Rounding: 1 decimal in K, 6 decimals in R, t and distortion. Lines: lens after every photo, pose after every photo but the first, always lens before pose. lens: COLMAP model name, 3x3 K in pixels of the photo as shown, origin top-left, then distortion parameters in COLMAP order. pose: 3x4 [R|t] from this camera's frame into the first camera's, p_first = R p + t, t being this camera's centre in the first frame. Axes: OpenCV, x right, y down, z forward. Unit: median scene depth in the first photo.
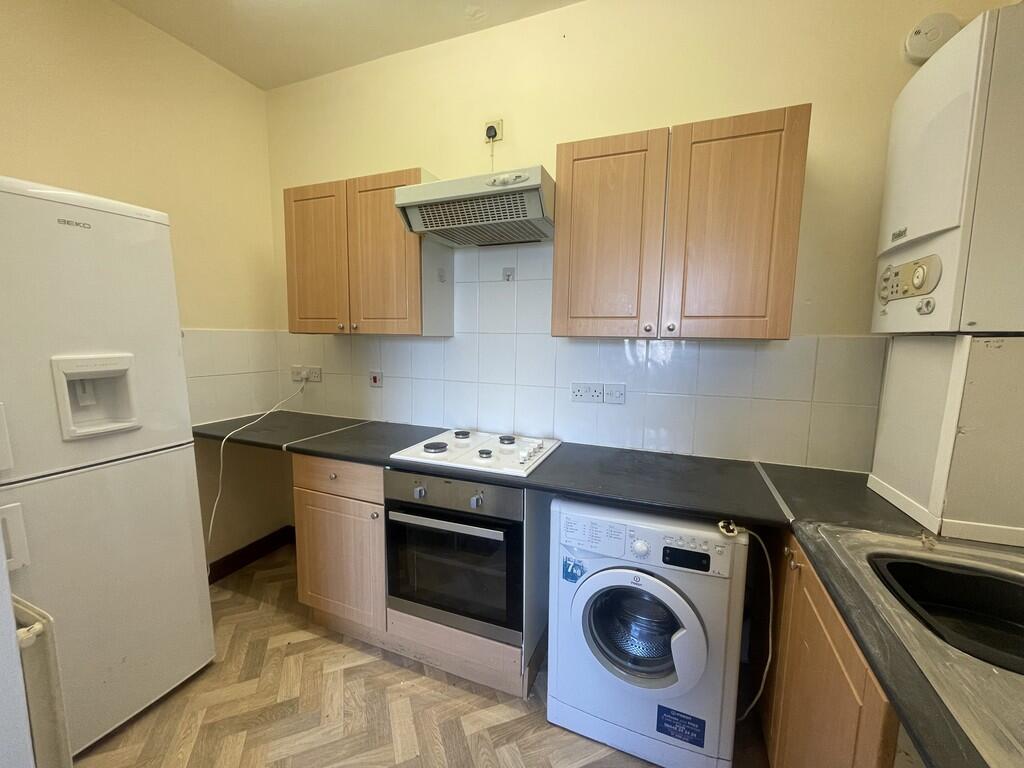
lens RADIAL K [[417.6, 0, 507.8], [0, 417.6, 386.3], [0, 0, 1]] dist [0.004023, 0.000307]
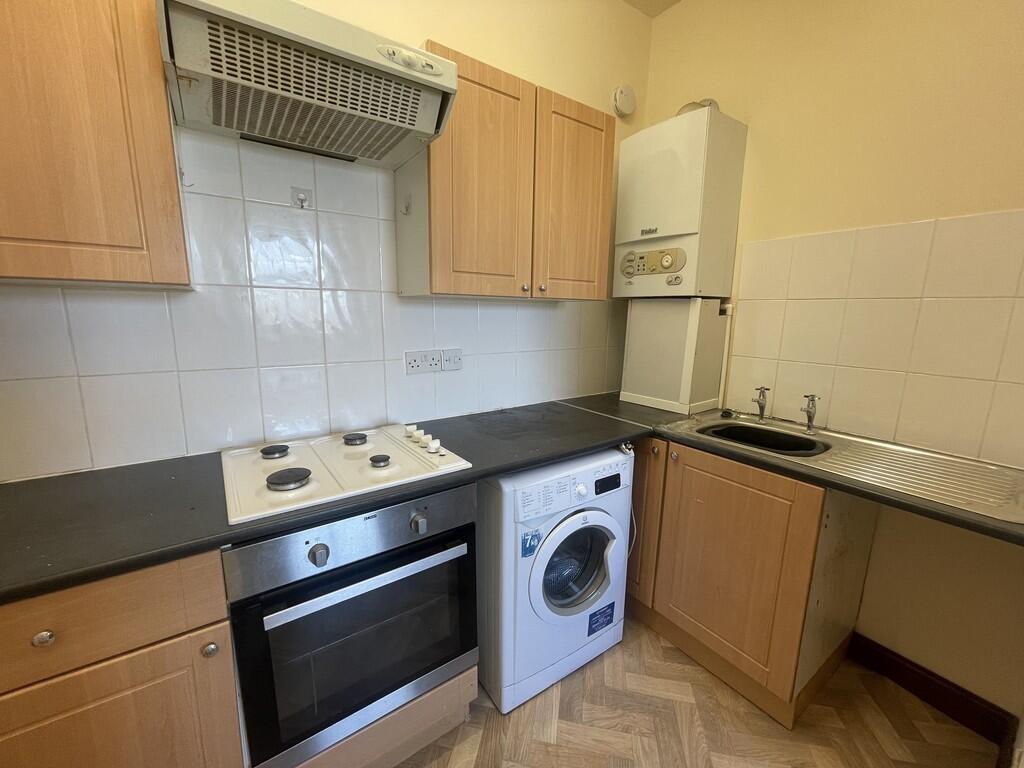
lens RADIAL K [[417.6, 0, 515.8], [0, 417.6, 385.8], [0, 0, 1]] dist [0.004023, 0.000307]
pose [[0.533333, -0.156217, 0.831355, -0.577366], [0.094587, 0.987650, 0.124906, -0.034282], [-0.840600, 0.012019, 0.541523, 0.493700]]
